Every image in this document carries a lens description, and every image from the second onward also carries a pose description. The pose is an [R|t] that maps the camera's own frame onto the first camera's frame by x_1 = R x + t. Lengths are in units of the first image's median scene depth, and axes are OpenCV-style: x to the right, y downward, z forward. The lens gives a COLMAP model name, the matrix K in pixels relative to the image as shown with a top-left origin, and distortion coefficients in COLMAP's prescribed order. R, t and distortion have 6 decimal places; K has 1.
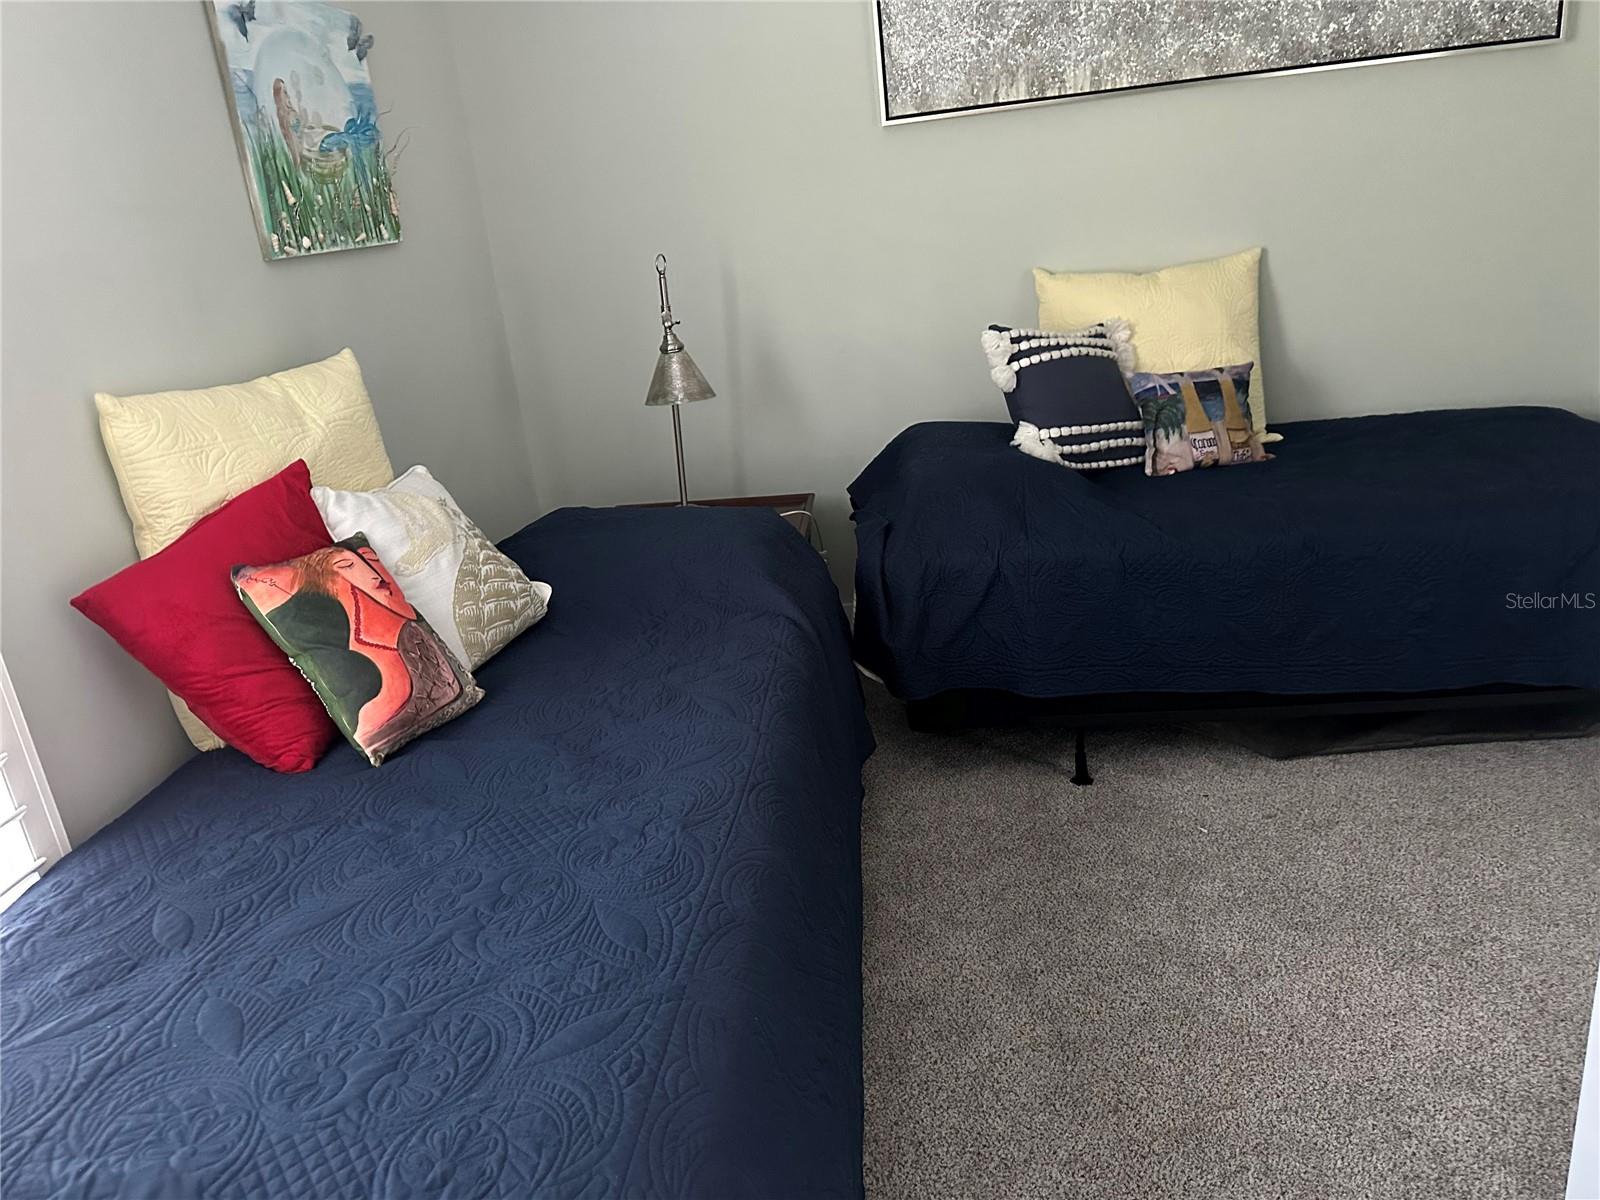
lens RADIAL K [[1150.4, 0, 800.7], [0, 1150.4, 608.0], [0, 0, 1]] dist [0.074414, -0.096425]
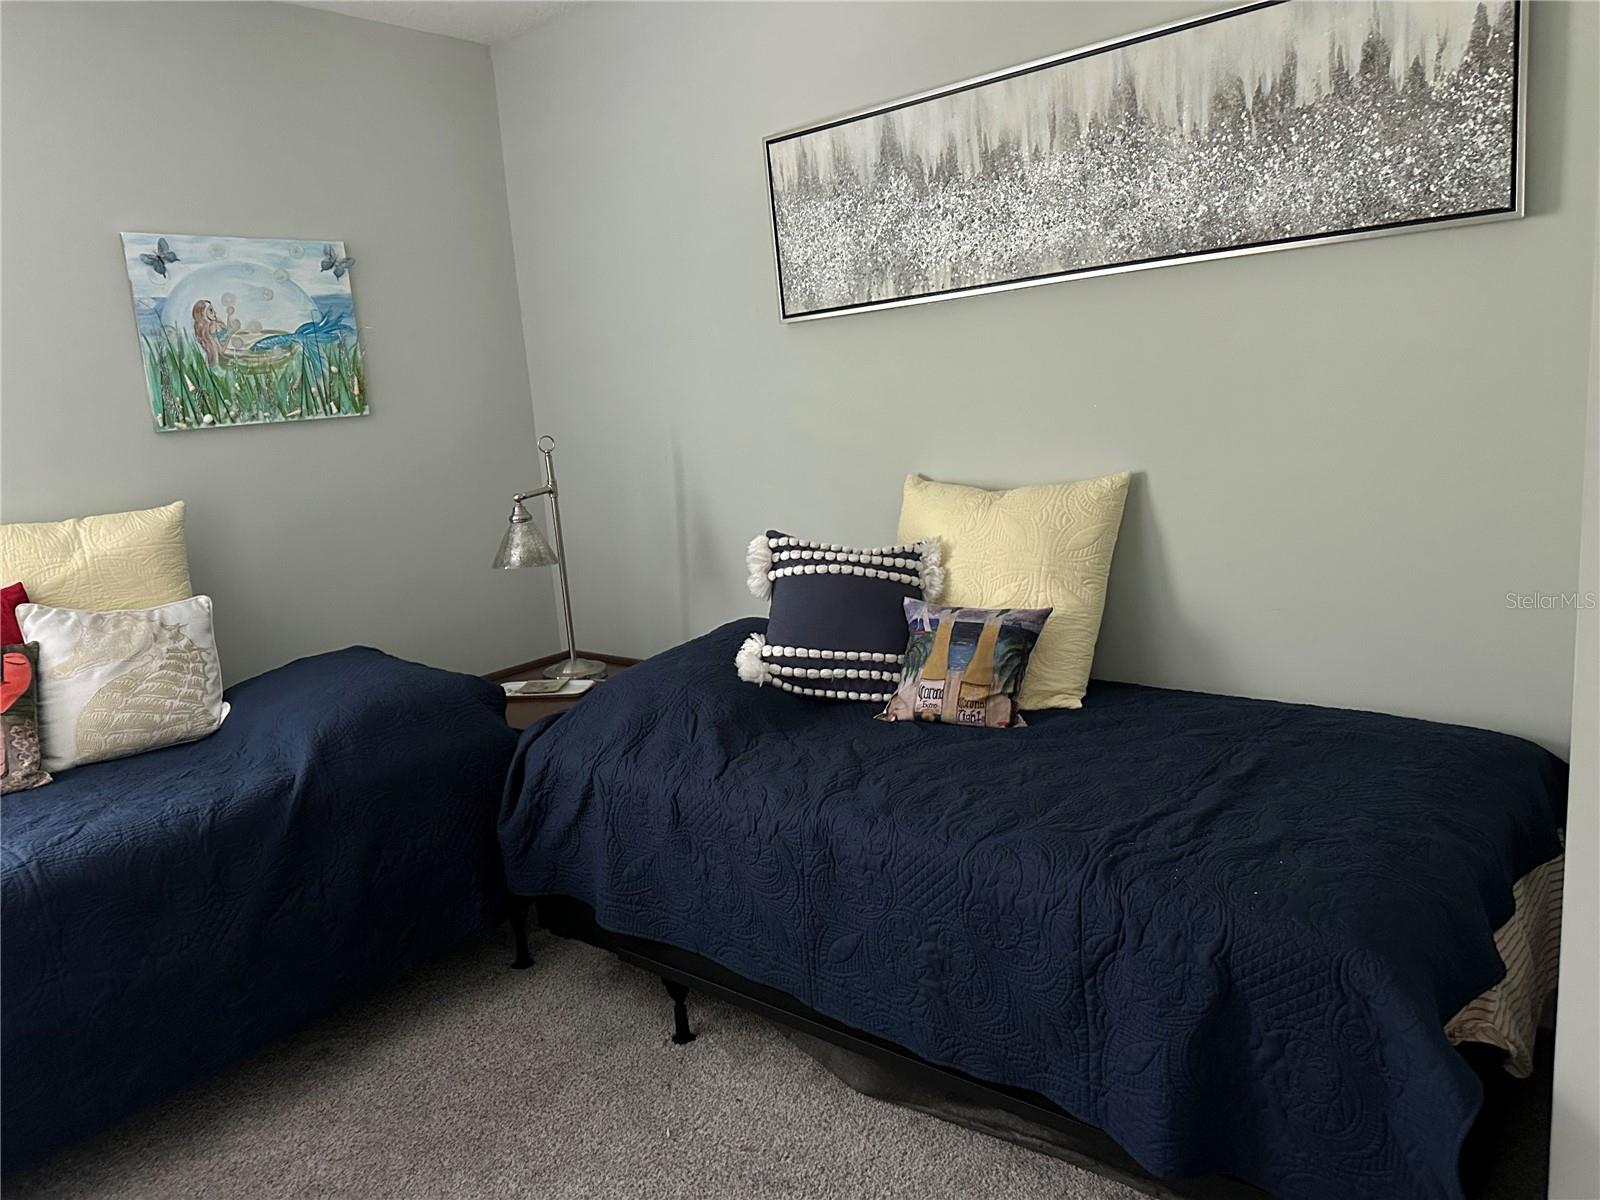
lens RADIAL K [[1124.8, 0, 752.8], [0, 1124.8, 609.6], [0, 0, 1]] dist [0.157521, -0.254180]
pose [[0.818974, 0.147550, -0.554536, 0.691327], [-0.197502, 0.979813, -0.030977, -0.150307], [0.538771, 0.134891, 0.831583, 0.226833]]
